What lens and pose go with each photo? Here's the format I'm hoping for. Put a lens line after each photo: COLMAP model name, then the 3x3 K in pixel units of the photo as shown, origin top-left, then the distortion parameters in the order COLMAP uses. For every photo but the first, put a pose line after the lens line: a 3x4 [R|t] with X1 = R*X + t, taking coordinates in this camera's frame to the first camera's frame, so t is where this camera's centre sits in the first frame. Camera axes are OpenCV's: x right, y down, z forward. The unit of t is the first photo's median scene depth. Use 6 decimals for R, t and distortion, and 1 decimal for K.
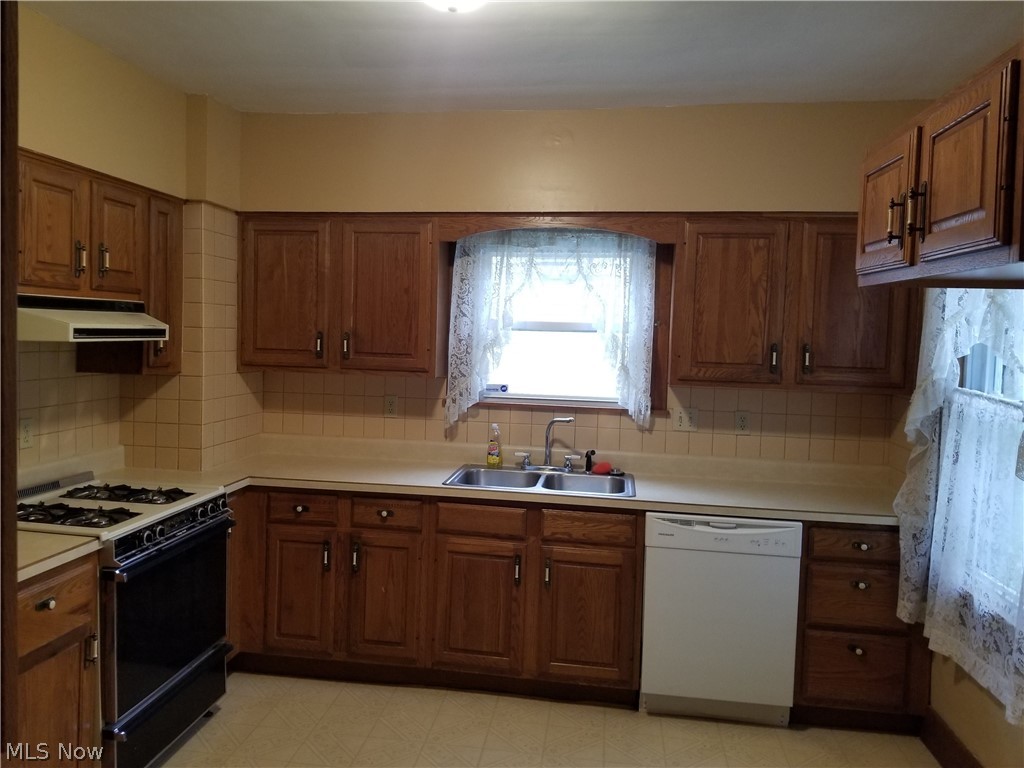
lens RADIAL K [[811.7, 0, 512.0], [0, 811.7, 384.0], [0, 0, 1]] dist [0.071484, -0.092260]
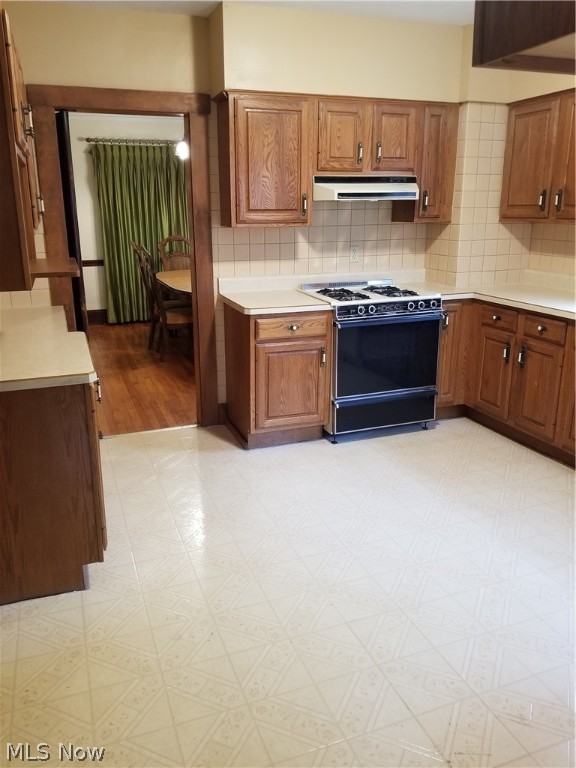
lens RADIAL K [[608.8, 0, 288.0], [0, 608.8, 384.0], [0, 0, 1]] dist [0.071484, -0.092260]
pose [[0.477302, 0.214036, -0.852274, 0.521639], [-0.036315, 0.973859, 0.224233, 0.035923], [0.877988, -0.076076, 0.472598, 0.145742]]
